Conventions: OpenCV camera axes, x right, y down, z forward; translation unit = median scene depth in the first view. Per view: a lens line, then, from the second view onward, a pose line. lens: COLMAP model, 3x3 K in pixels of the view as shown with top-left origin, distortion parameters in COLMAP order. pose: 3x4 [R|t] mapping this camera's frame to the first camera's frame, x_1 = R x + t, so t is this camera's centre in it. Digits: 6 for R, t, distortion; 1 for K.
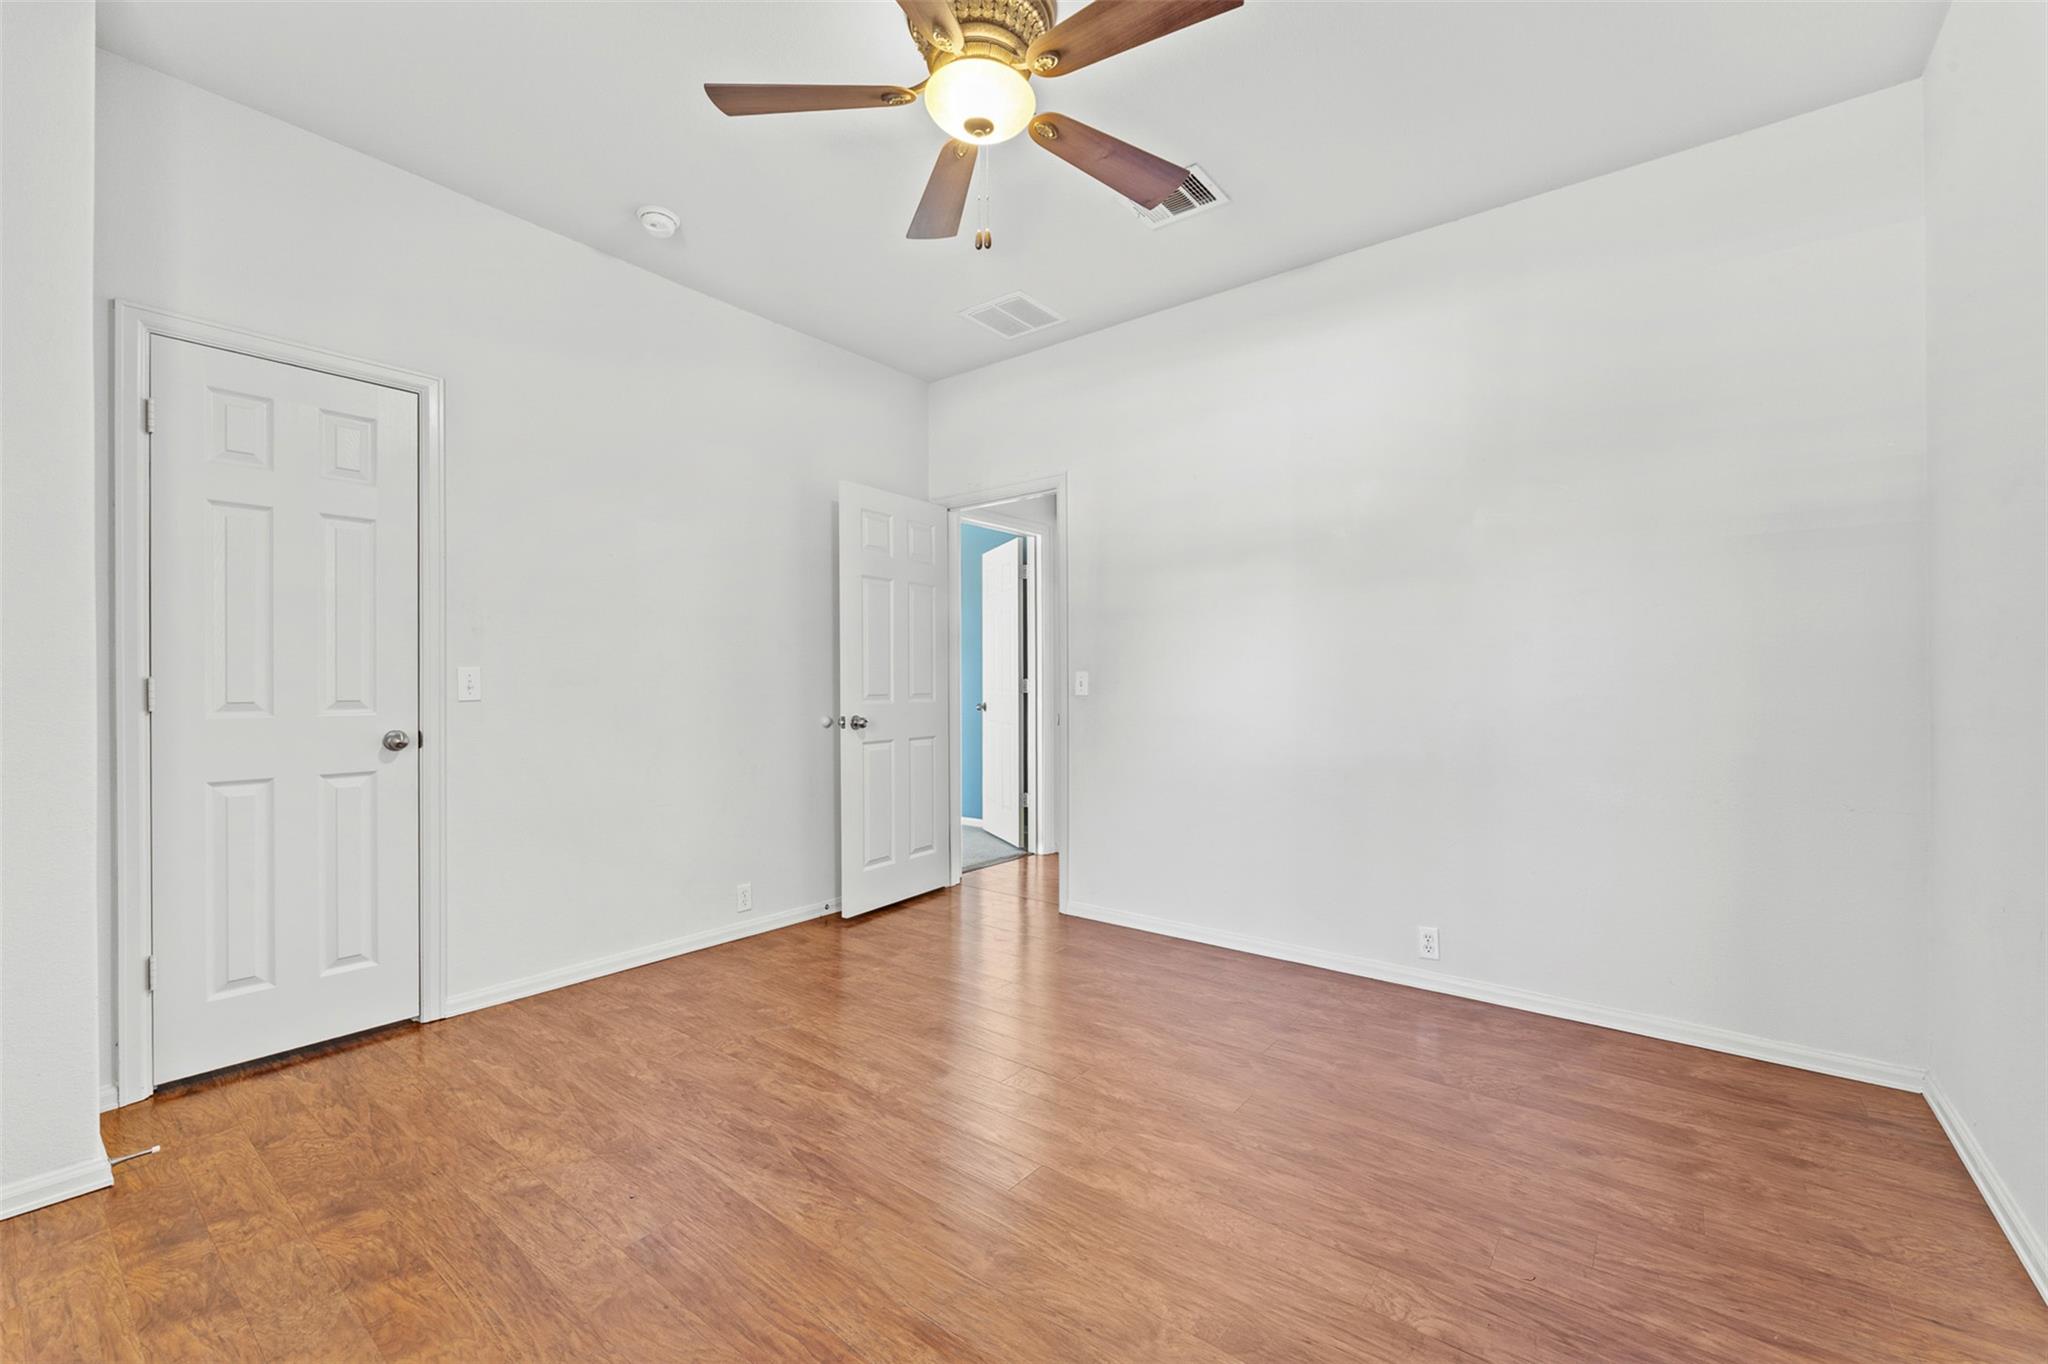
lens RADIAL K [[811.8, 0, 1032.9], [0, 811.8, 685.9], [0, 0, 1]] dist [0.004323, -0.000396]
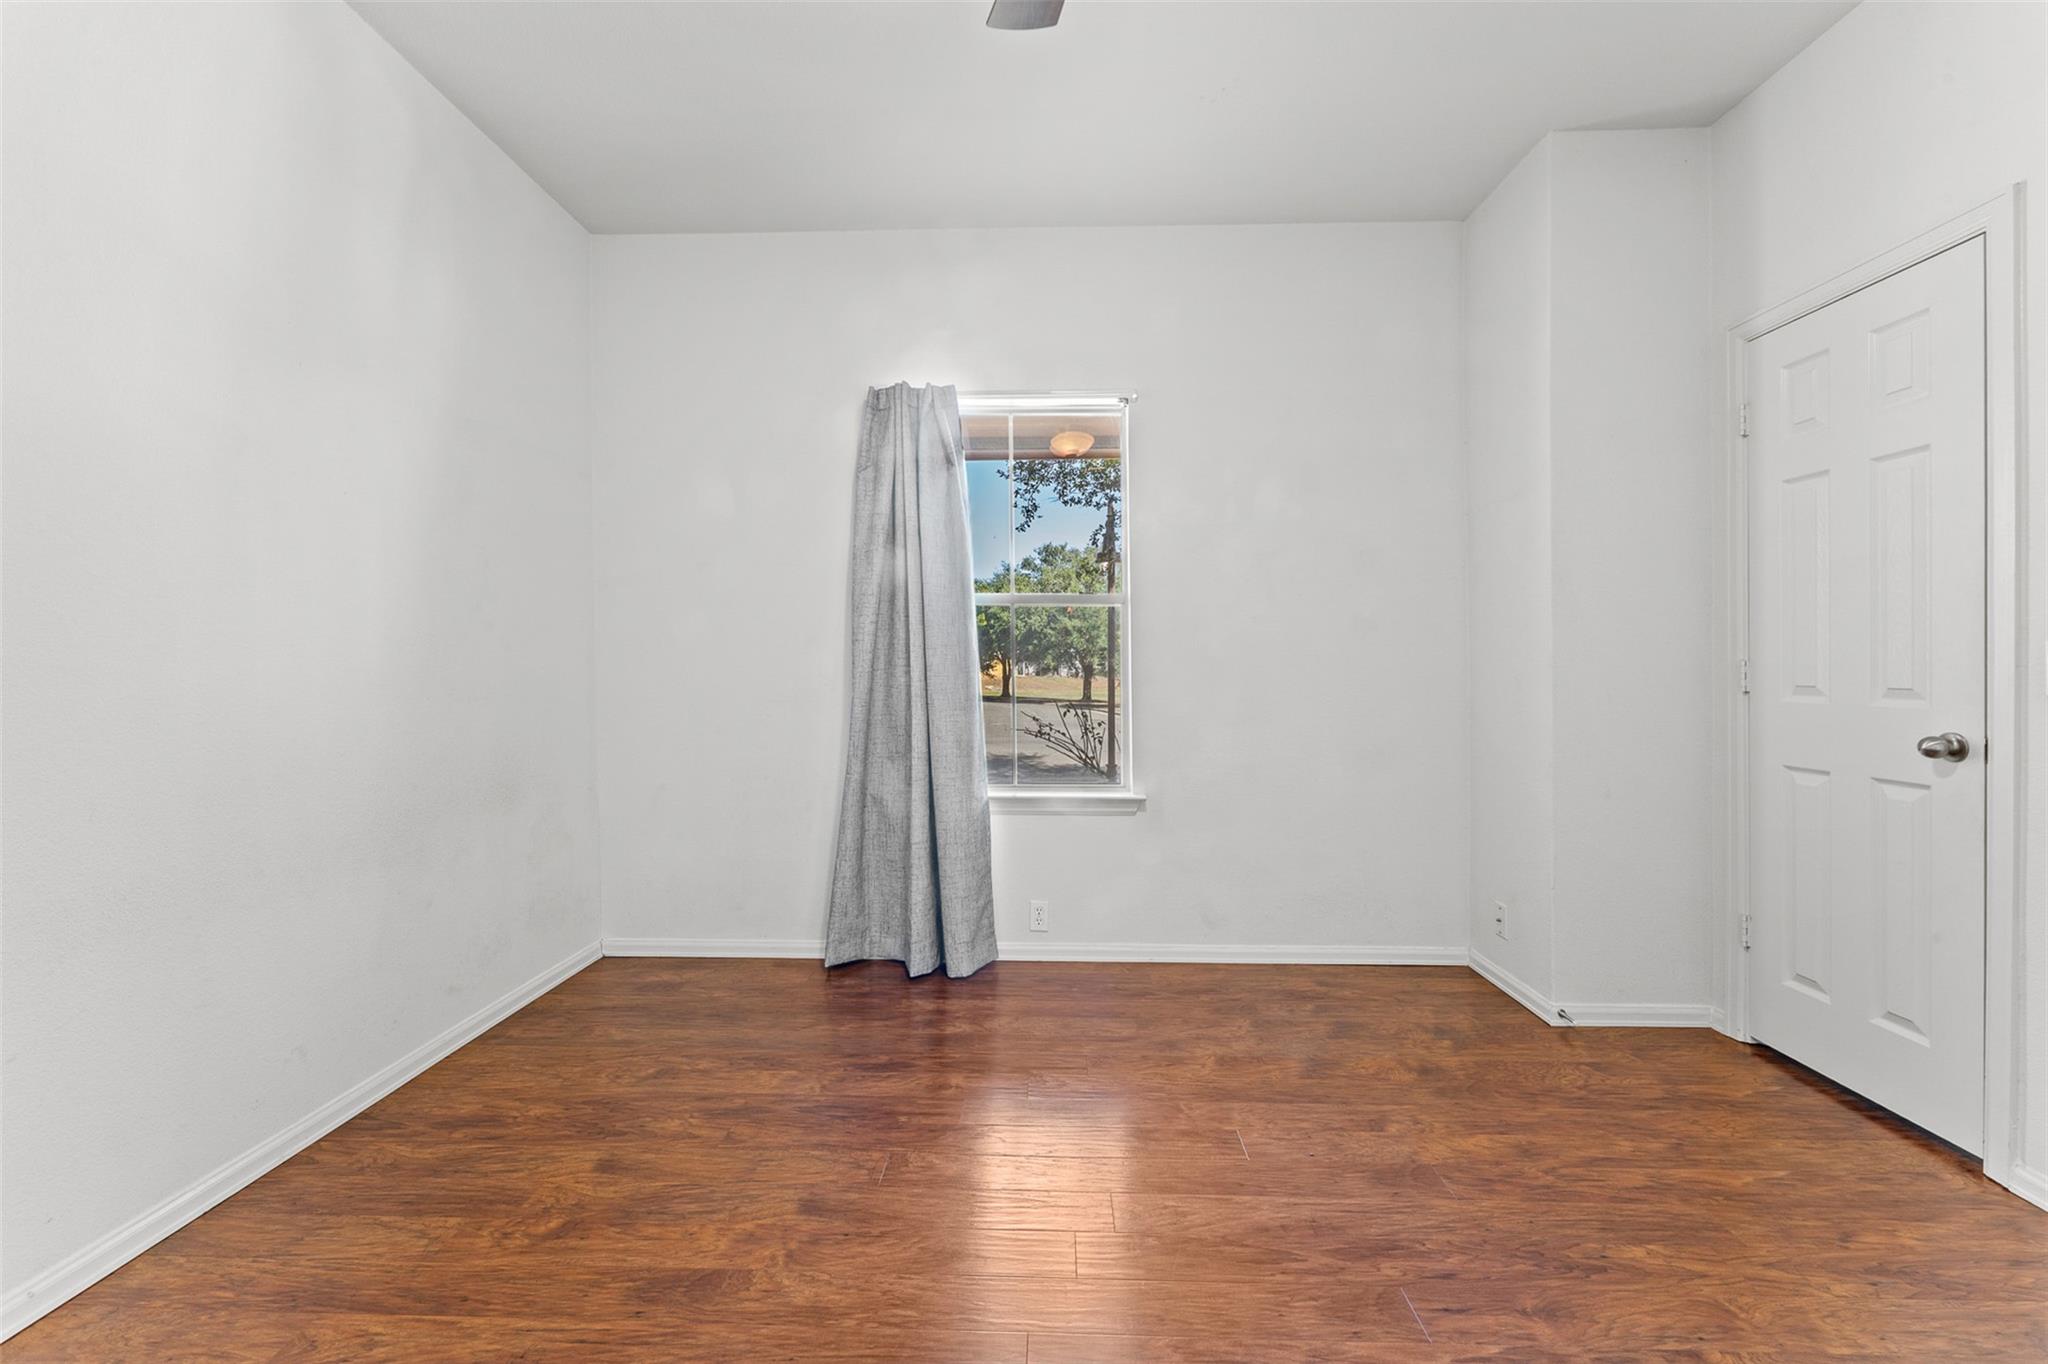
lens RADIAL K [[838.0, 0, 1039.1], [0, 838.0, 670.0], [0, 0, 1]] dist [-0.000756, -0.000500]
pose [[-0.800931, 0.002838, -0.598750, 0.339834], [-0.003428, 0.999951, 0.009324, -0.004551], [0.598747, 0.009521, -0.800881, 1.290275]]
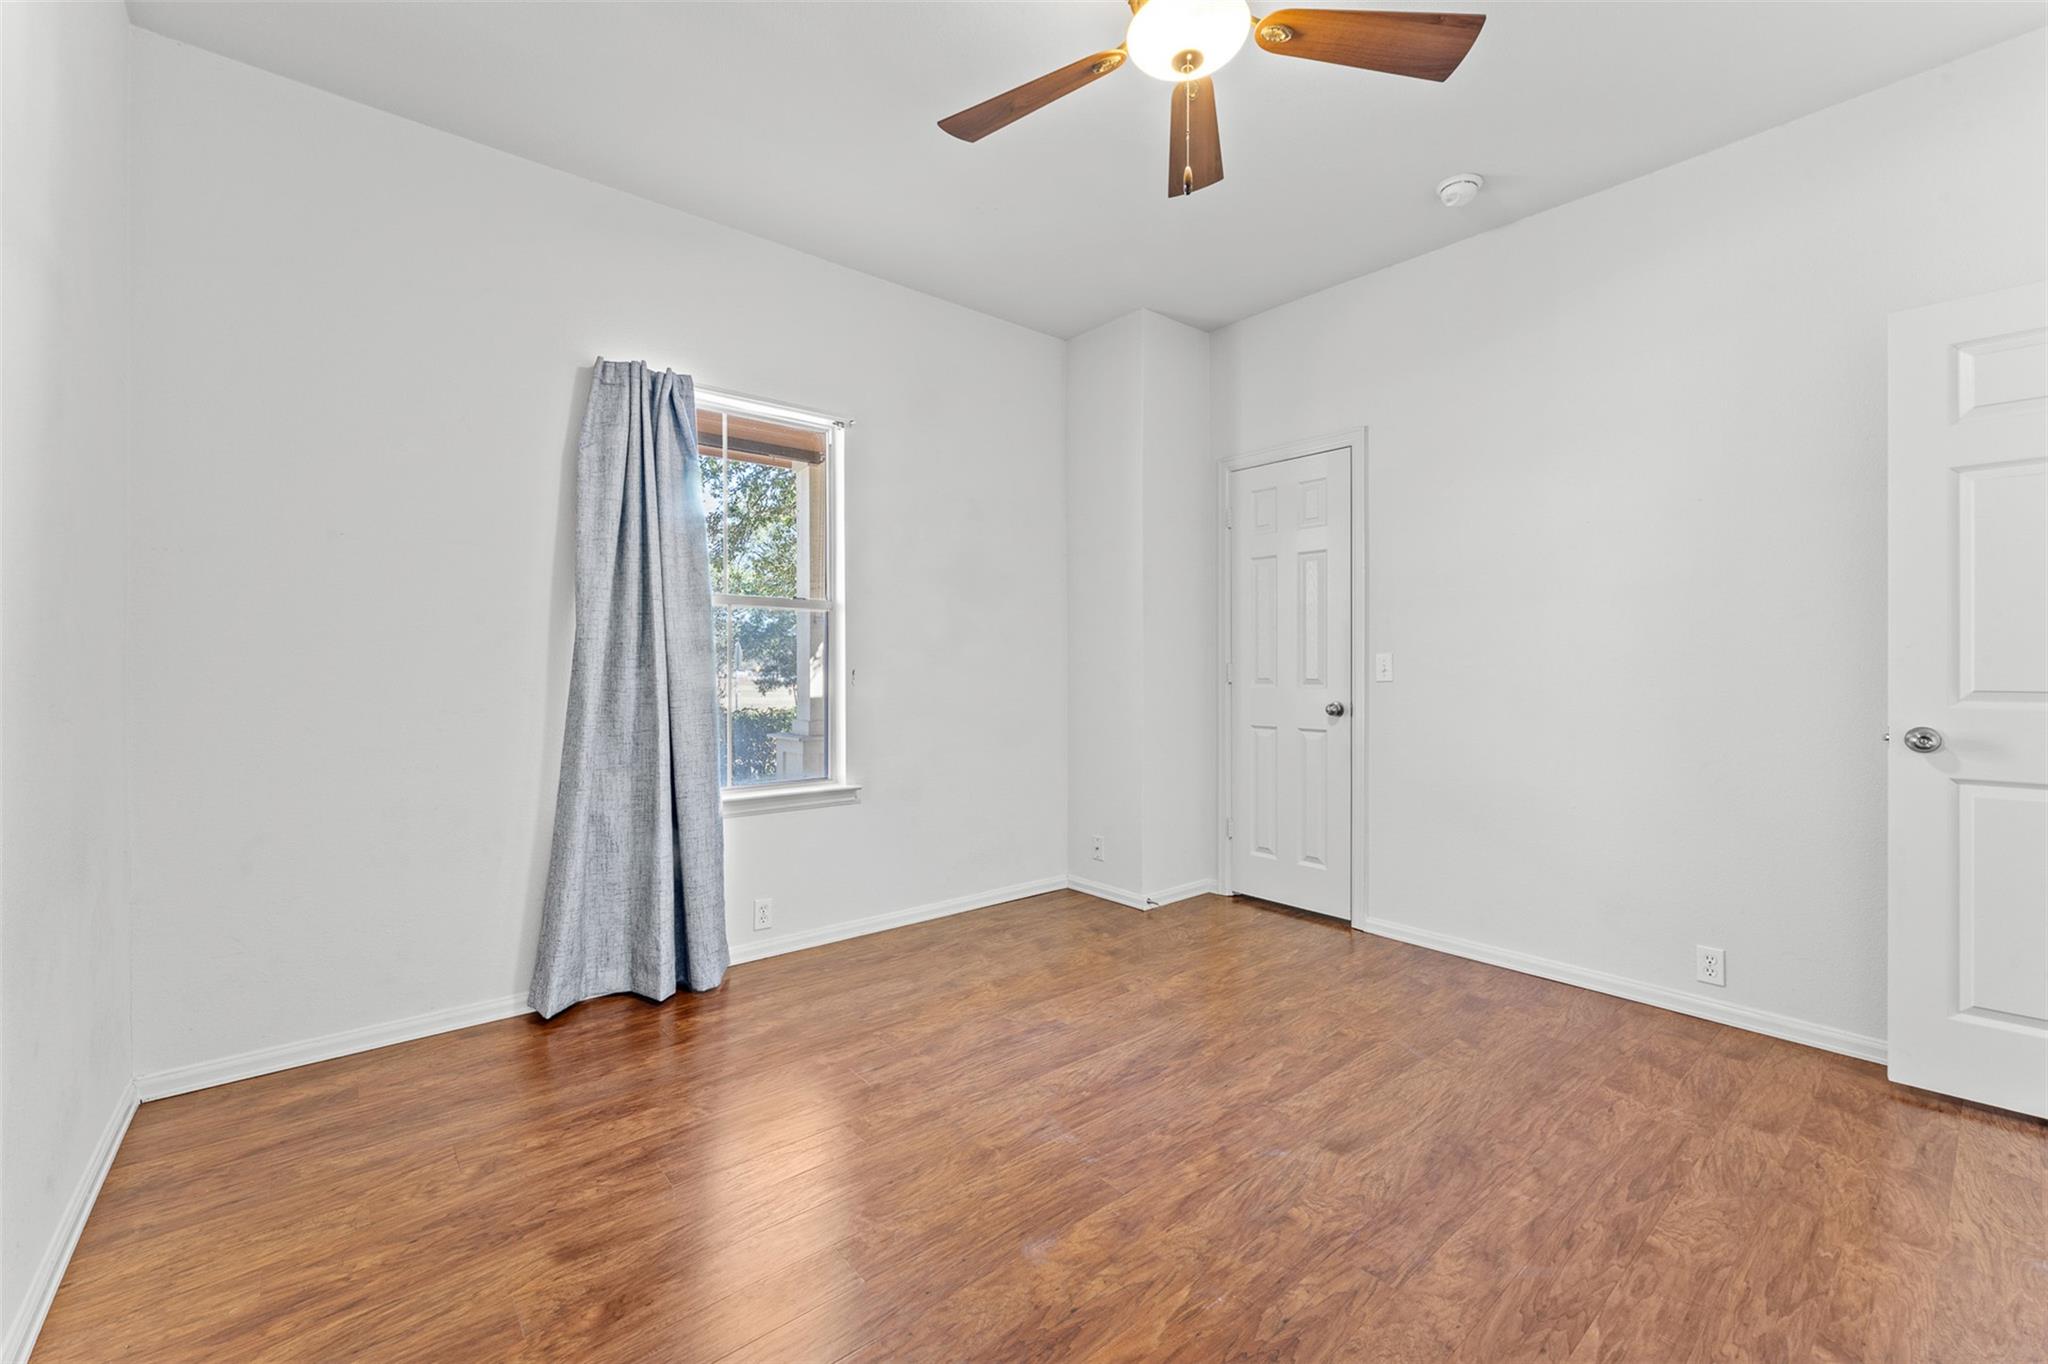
lens RADIAL K [[837.4, 0, 1030.2], [0, 837.4, 668.2], [0, 0, 1]] dist [0.000249, -0.000184]
pose [[-0.195271, 0.001657, -0.980748, 0.798100], [-0.004267, 0.999988, 0.002539, -0.003168], [0.980740, 0.004681, -0.195262, 0.900741]]
